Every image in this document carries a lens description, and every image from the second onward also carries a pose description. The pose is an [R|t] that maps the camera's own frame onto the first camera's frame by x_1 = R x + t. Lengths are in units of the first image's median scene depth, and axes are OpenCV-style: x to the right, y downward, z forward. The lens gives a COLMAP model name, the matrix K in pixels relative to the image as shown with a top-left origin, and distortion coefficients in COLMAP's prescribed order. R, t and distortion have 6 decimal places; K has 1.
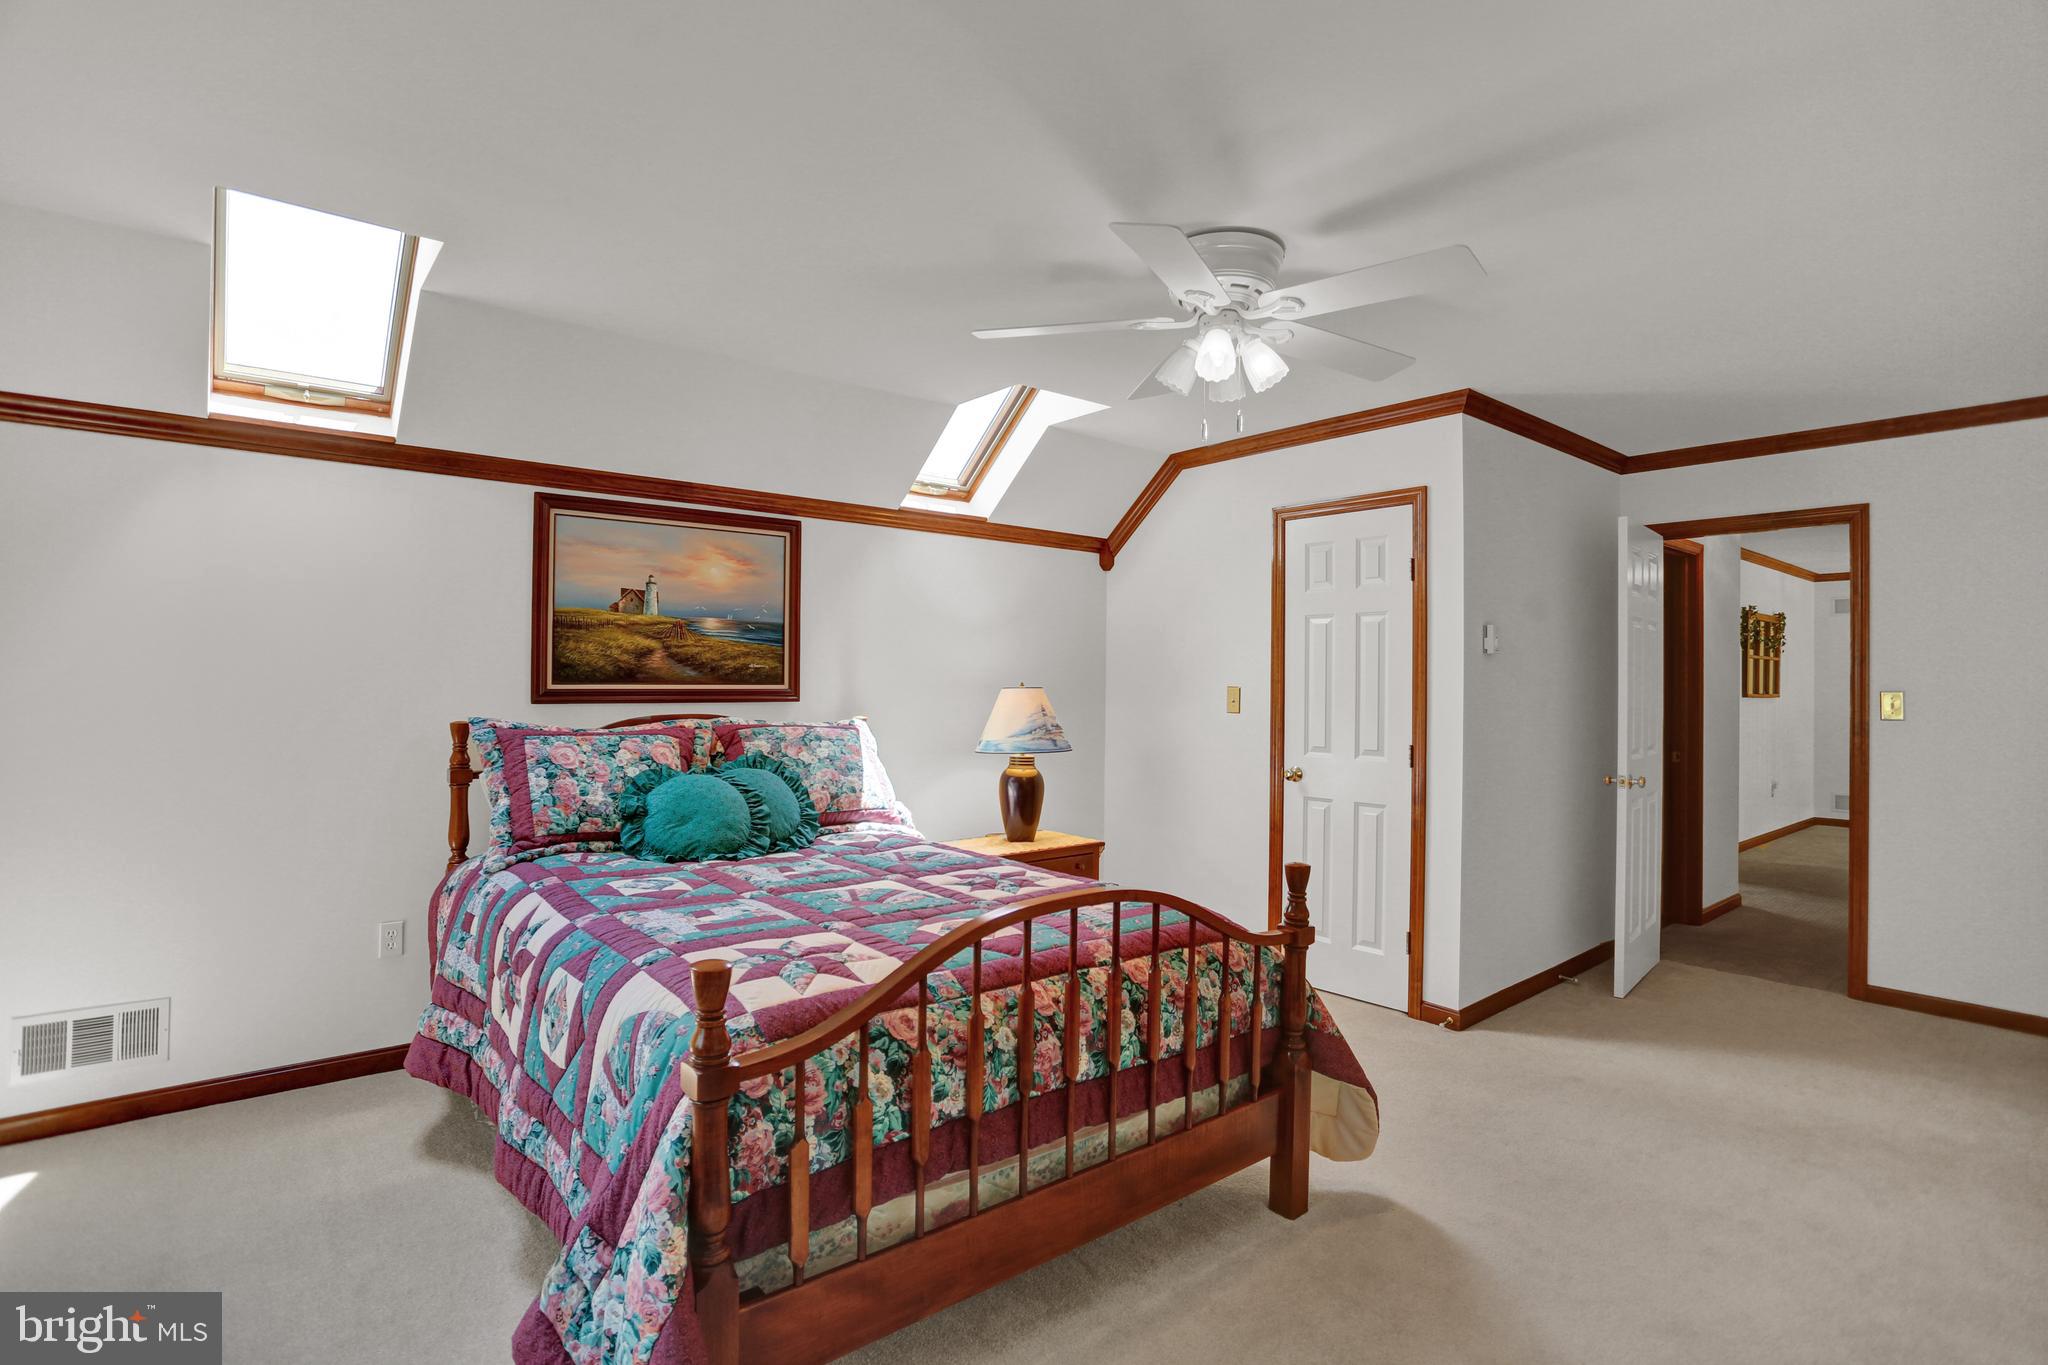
lens RADIAL K [[1024.7, 0, 1007.3], [0, 1024.7, 668.5], [0, 0, 1]] dist [-0.061249, 0.025514]
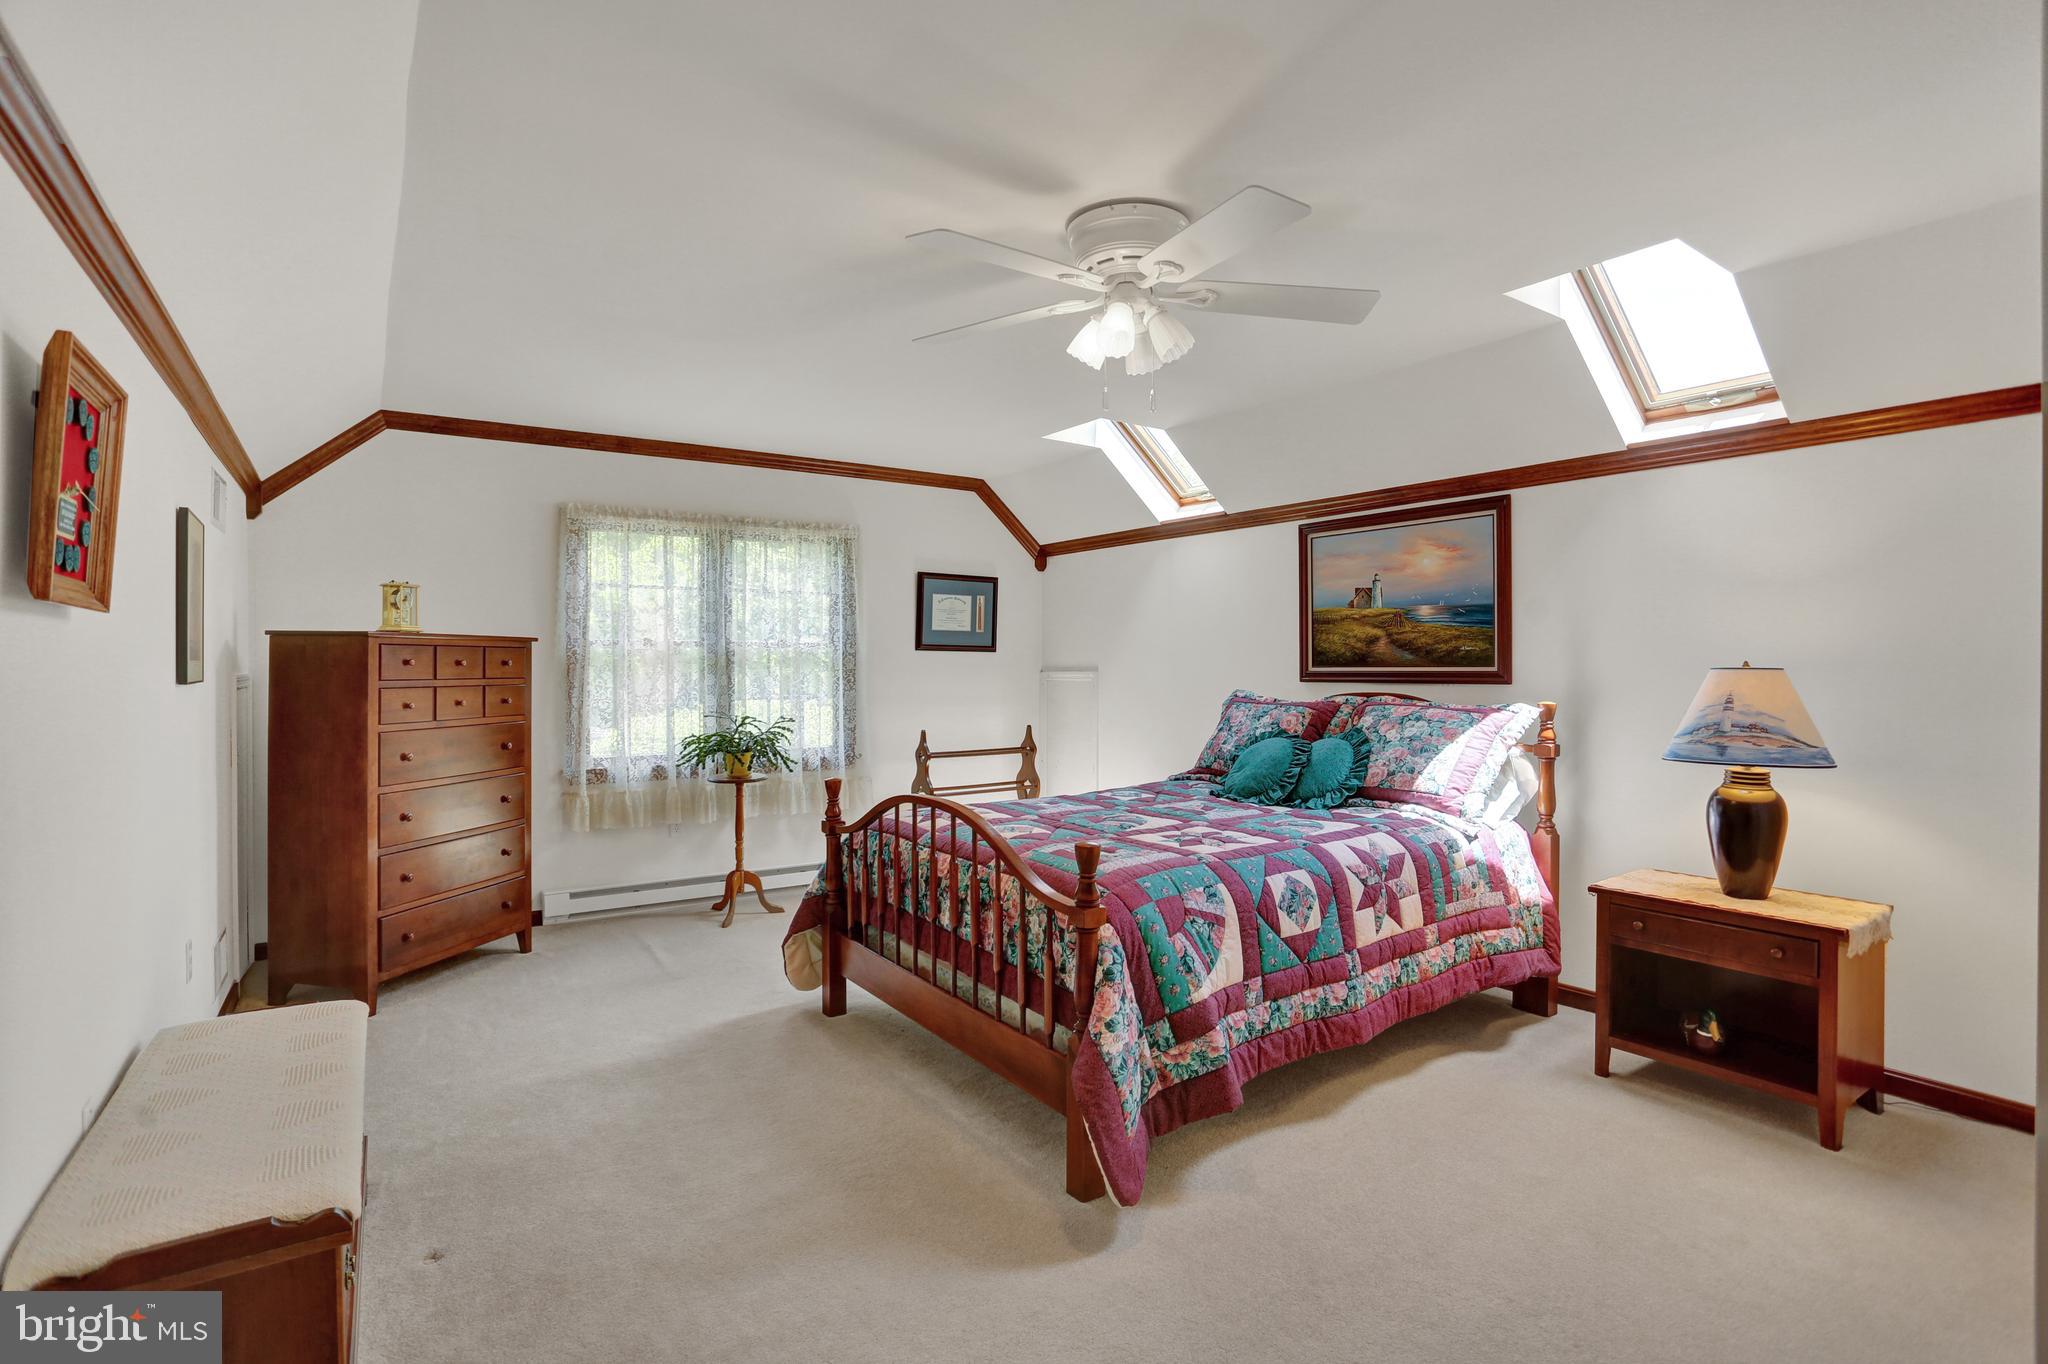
lens RADIAL K [[1024.7, 0, 1009.1], [0, 1024.7, 682.5], [0, 0, 1]] dist [-0.061249, 0.025514]
pose [[-0.100463, 0.006650, -0.994919, 0.850451], [0.012522, 0.999907, 0.005419, 0.021527], [0.994862, -0.011914, -0.100537, 0.687771]]
